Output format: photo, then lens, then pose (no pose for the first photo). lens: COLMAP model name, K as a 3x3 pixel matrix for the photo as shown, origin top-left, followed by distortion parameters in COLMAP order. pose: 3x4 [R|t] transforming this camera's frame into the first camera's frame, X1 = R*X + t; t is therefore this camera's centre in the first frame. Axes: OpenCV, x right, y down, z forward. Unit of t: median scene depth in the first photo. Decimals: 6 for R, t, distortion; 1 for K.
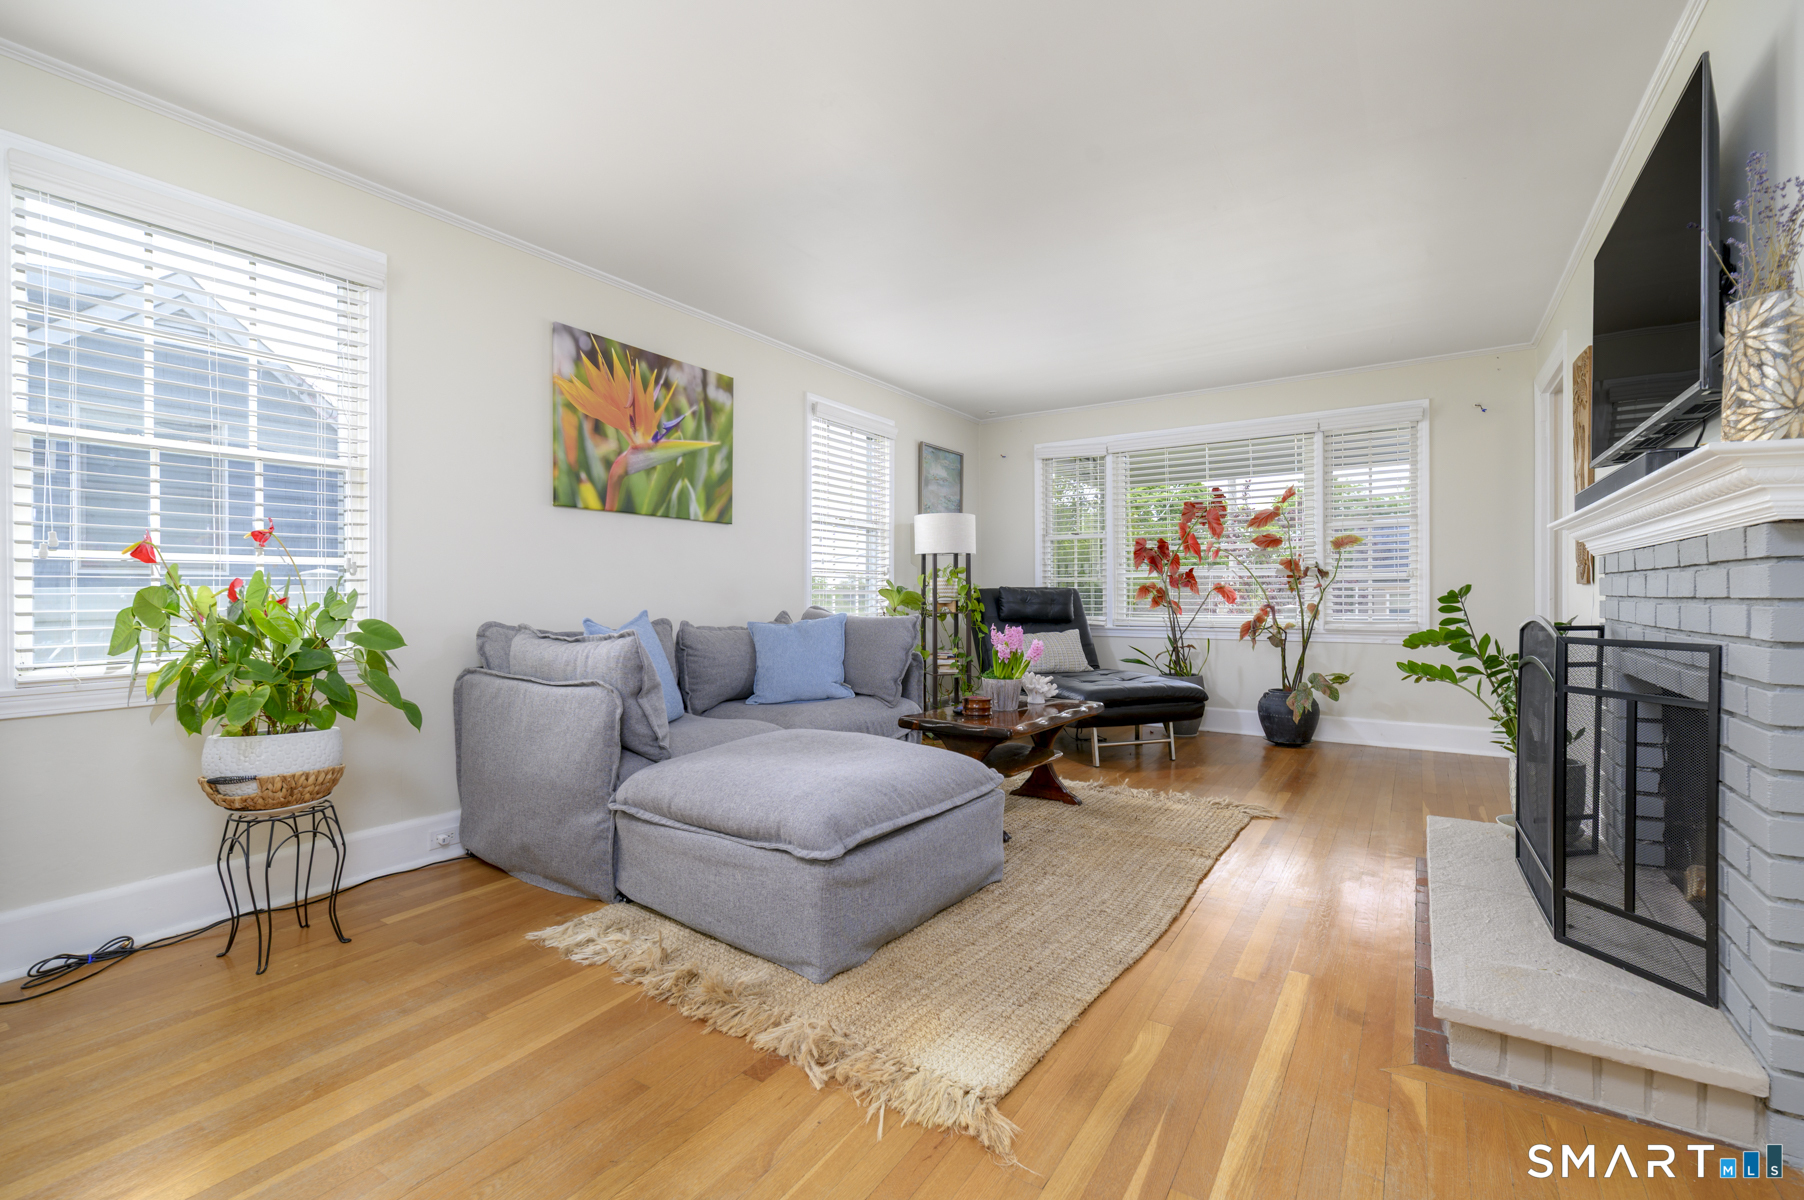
lens RADIAL K [[794.6, 0, 903.6], [0, 794.6, 603.3], [0, 0, 1]] dist [-0.003013, -0.000284]
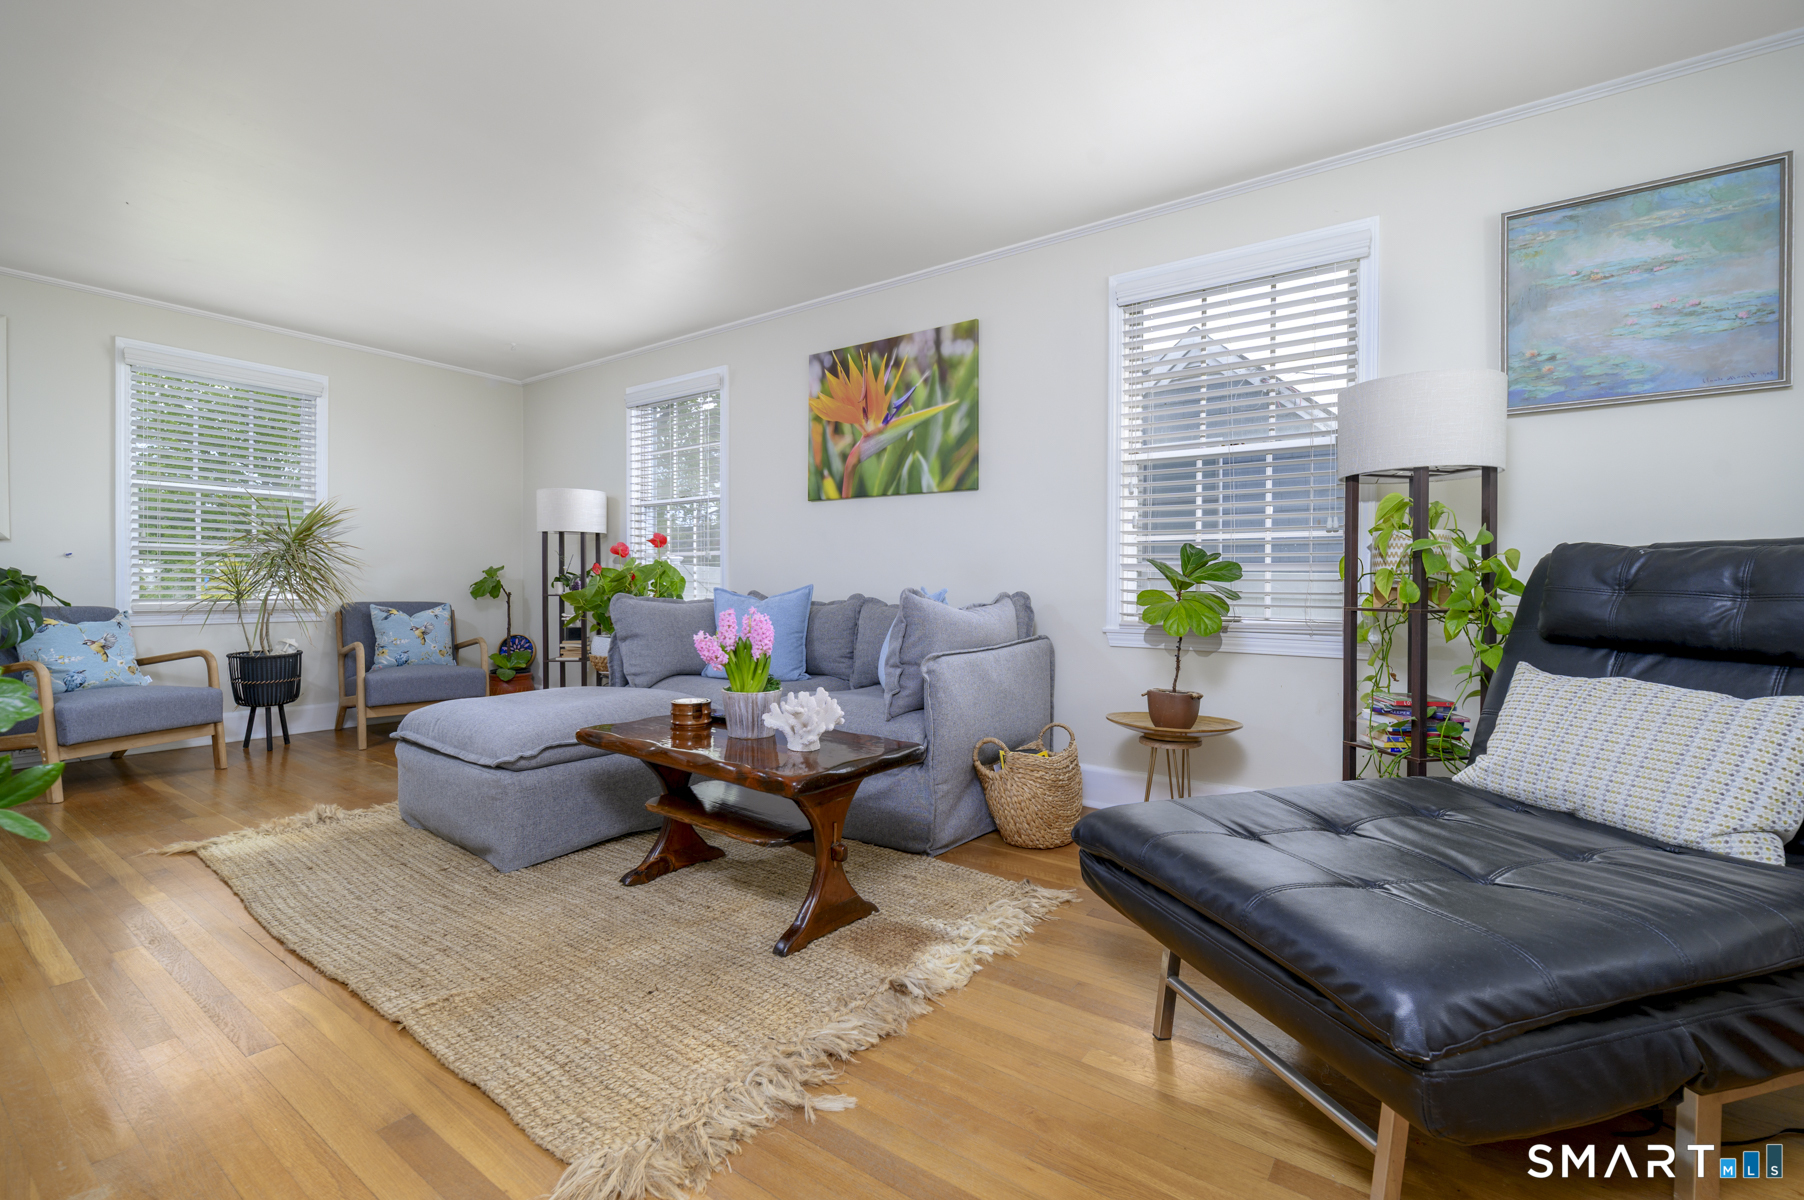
lens RADIAL K [[794.6, 0, 896.3], [0, 794.6, 588.0], [0, 0, 1]] dist [-0.003013, -0.000284]
pose [[-0.048374, 0.021007, -0.998608, 0.719214], [-0.006269, 0.999753, 0.021334, -0.010420], [0.998810, 0.007292, -0.048230, 1.047848]]
